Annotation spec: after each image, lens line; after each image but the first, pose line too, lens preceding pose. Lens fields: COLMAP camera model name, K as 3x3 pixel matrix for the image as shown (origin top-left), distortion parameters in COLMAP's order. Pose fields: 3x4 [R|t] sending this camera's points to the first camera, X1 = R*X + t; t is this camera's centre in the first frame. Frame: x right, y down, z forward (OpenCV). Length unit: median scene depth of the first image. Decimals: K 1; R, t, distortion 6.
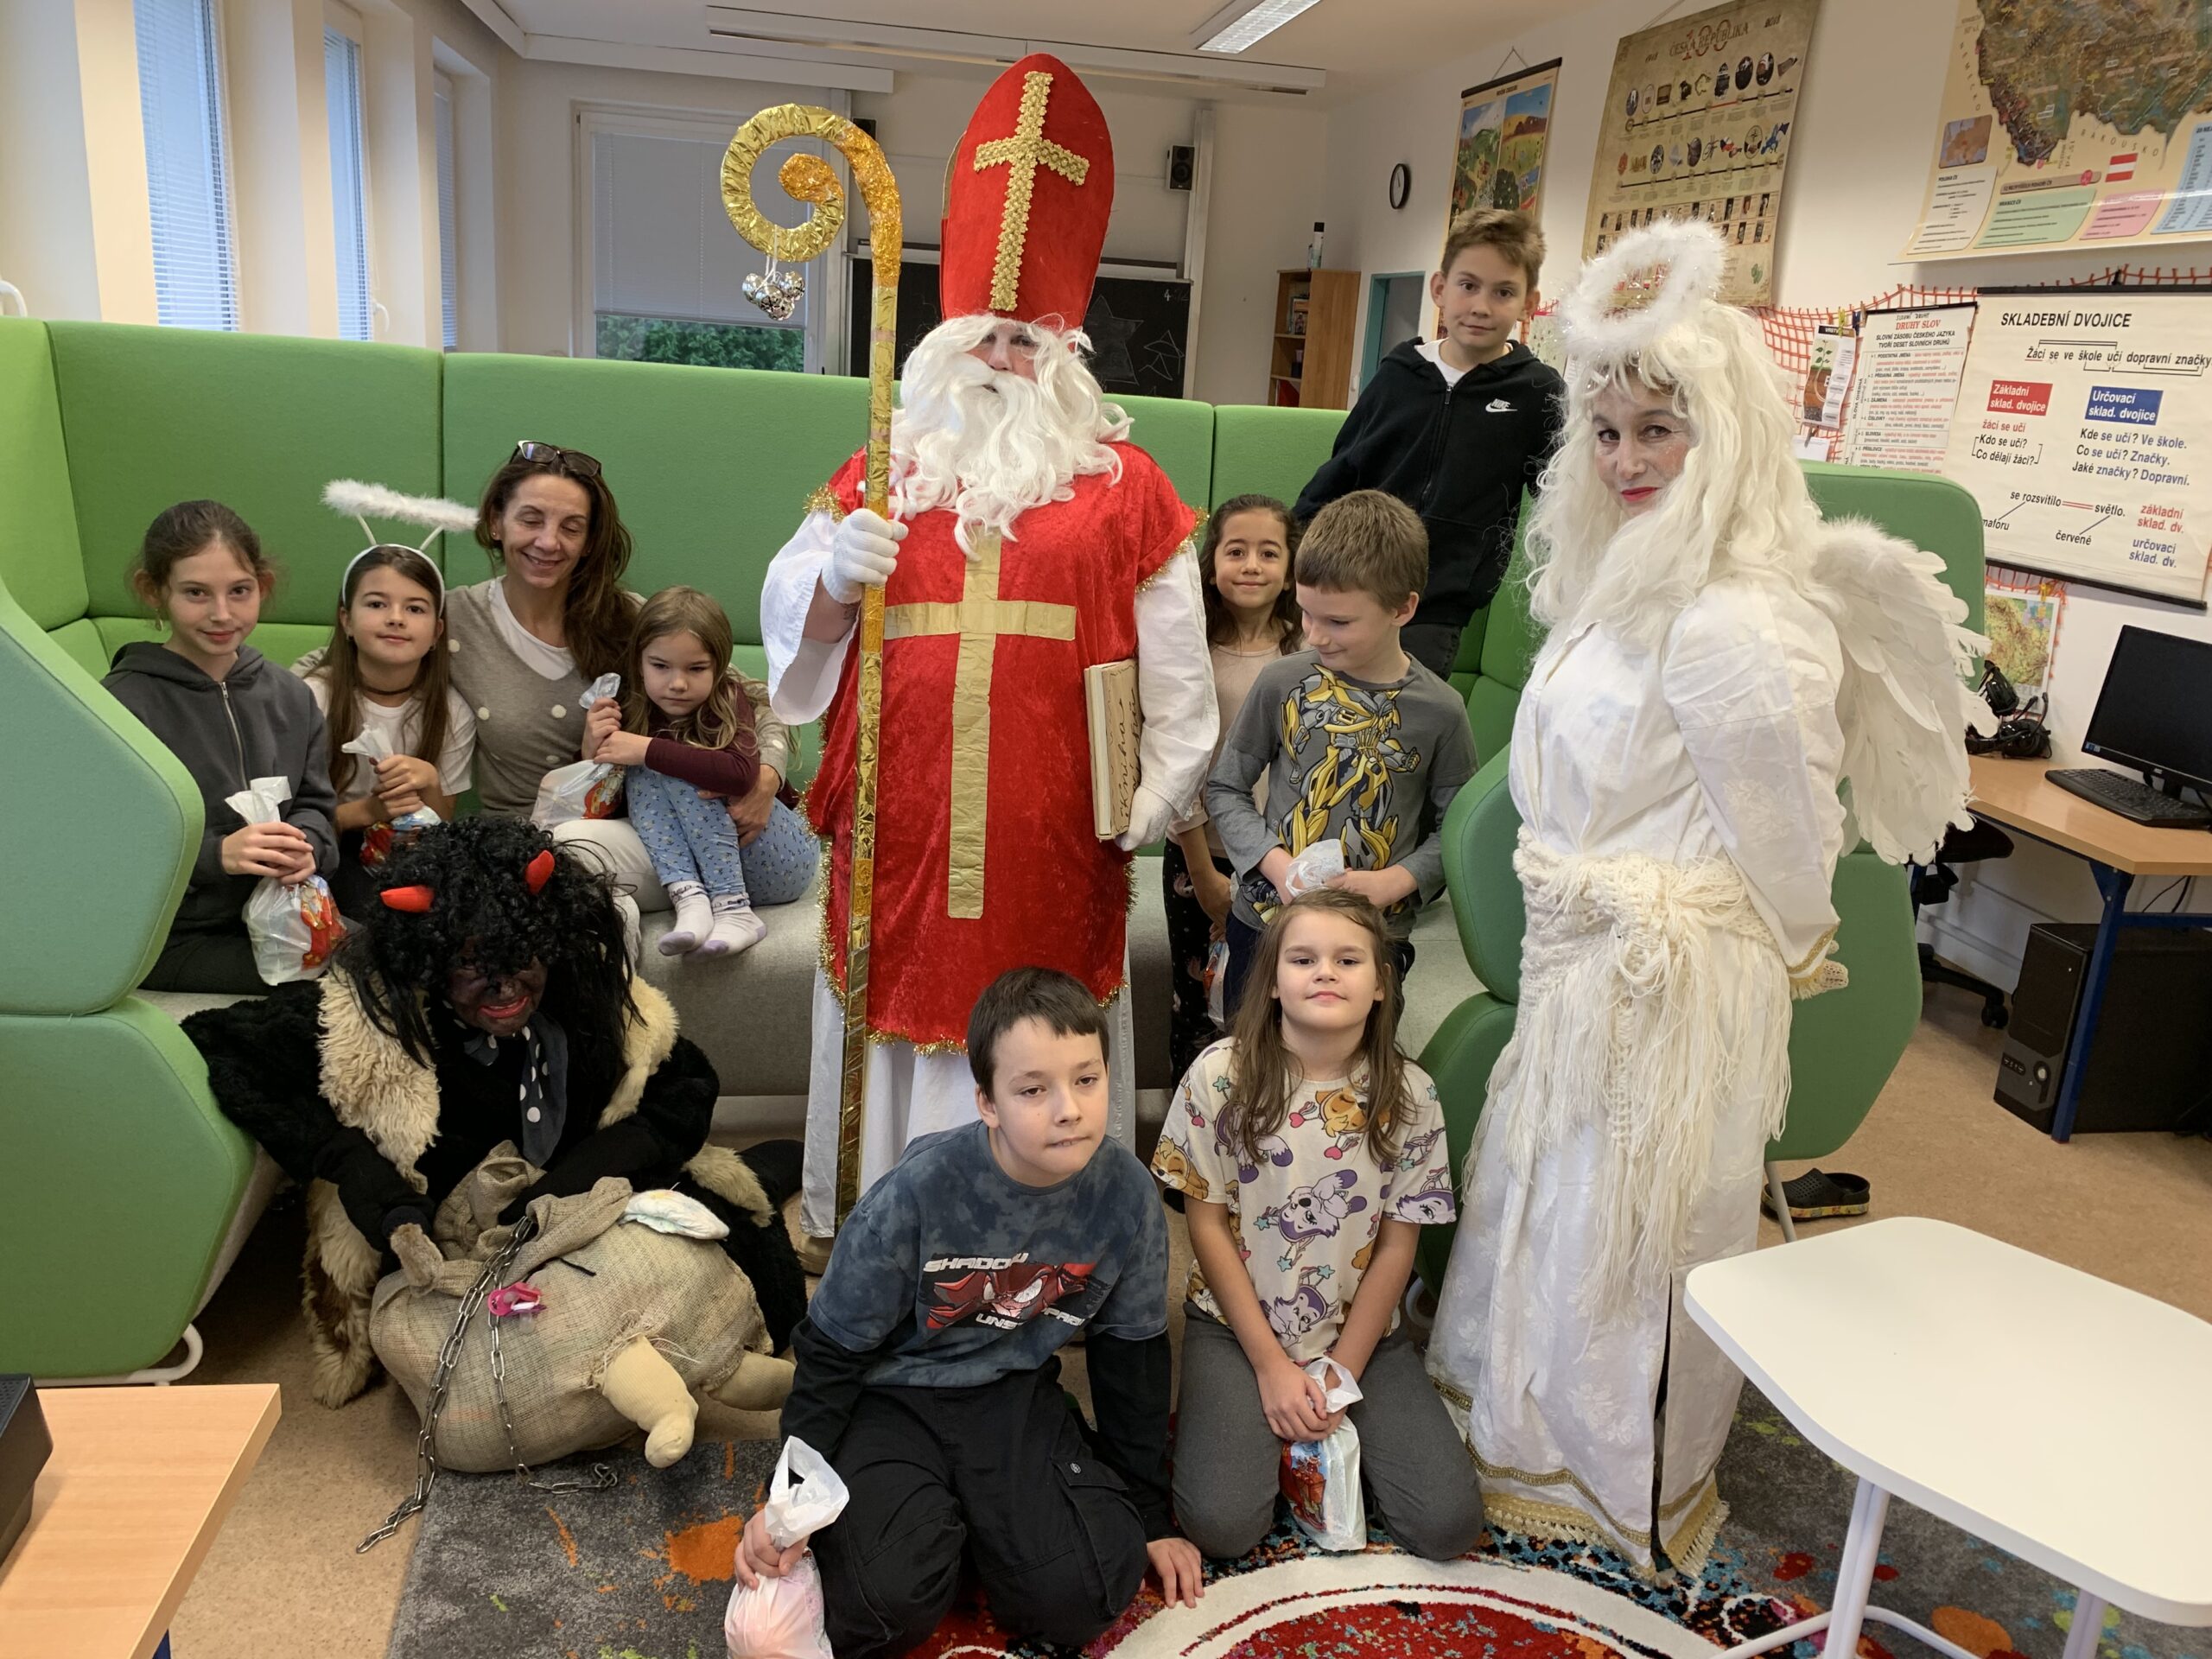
lens RADIAL K [[1699.4, 0, 1105.5], [0, 1699.4, 831.5], [0, 0, 1]] dist [0.003122, 0.002583]
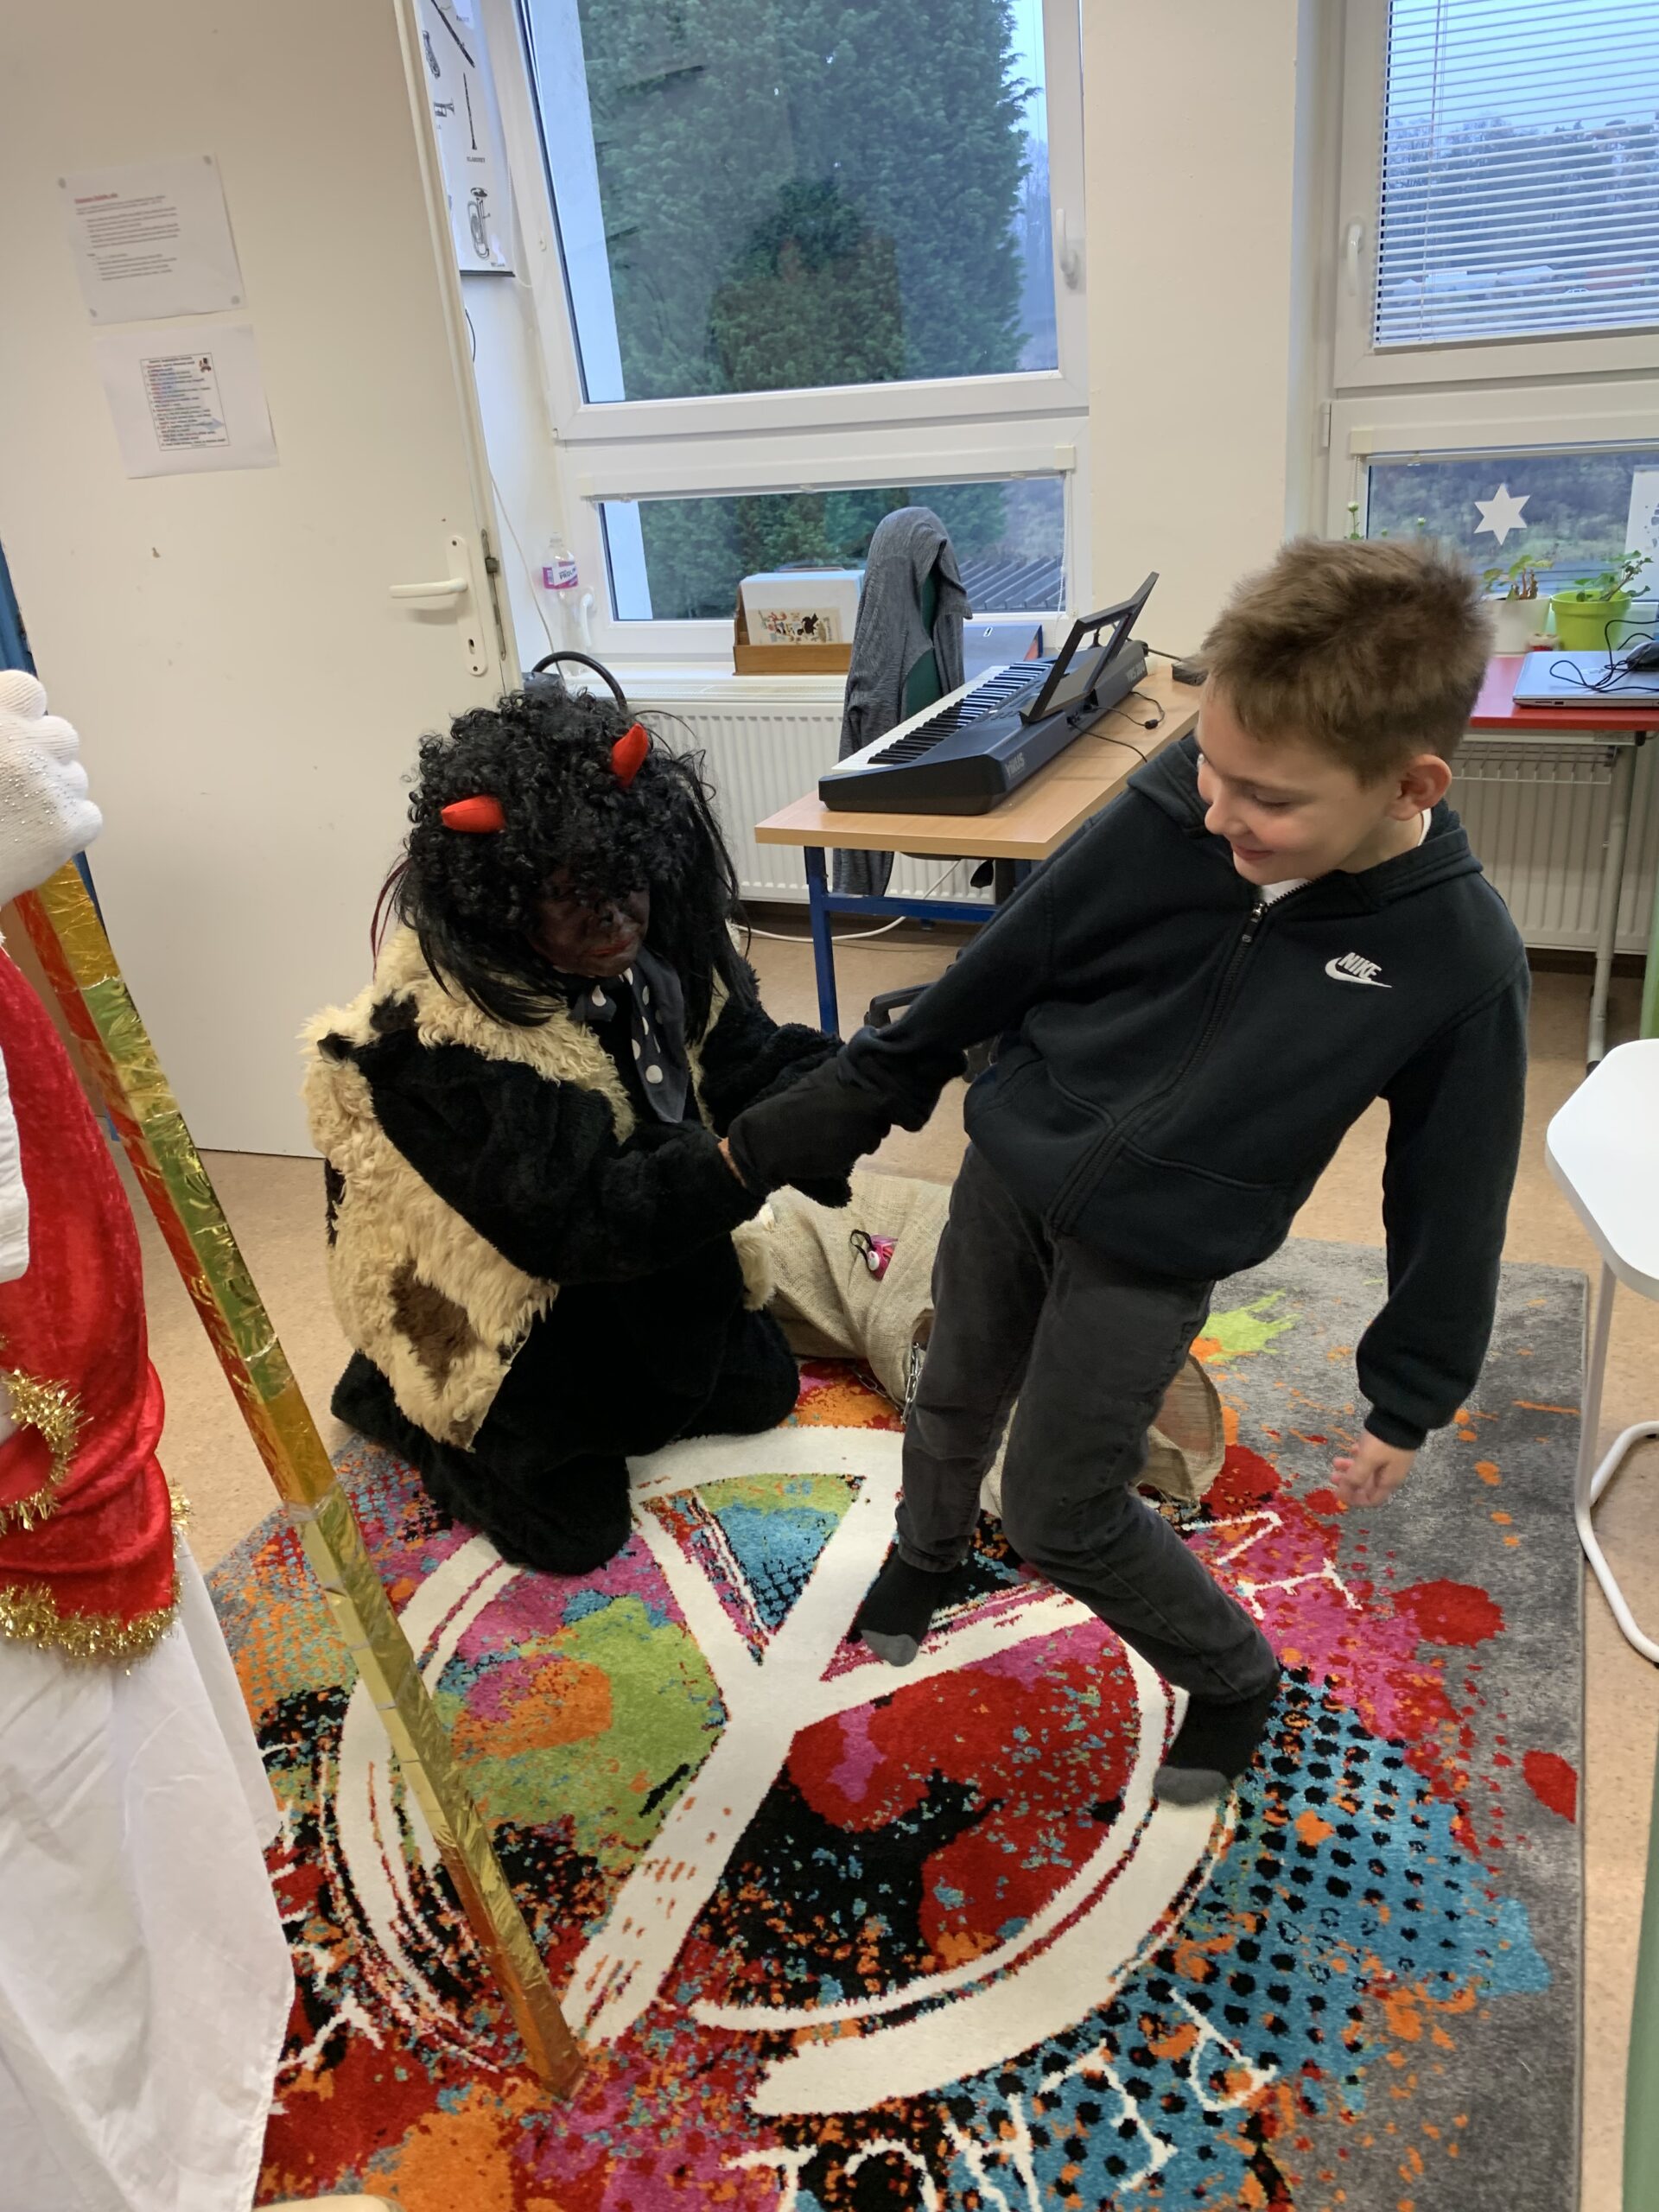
lens RADIAL K [[1690.1, 0, 824.7], [0, 1690.1, 1091.0], [0, 0, 1]] dist [0.007095, 0.001658]
pose [[-0.554059, 0.321306, -0.767972, 0.203221], [-0.181567, 0.853664, 0.488151, -0.054067], [0.812436, 0.409903, -0.414642, 0.290539]]
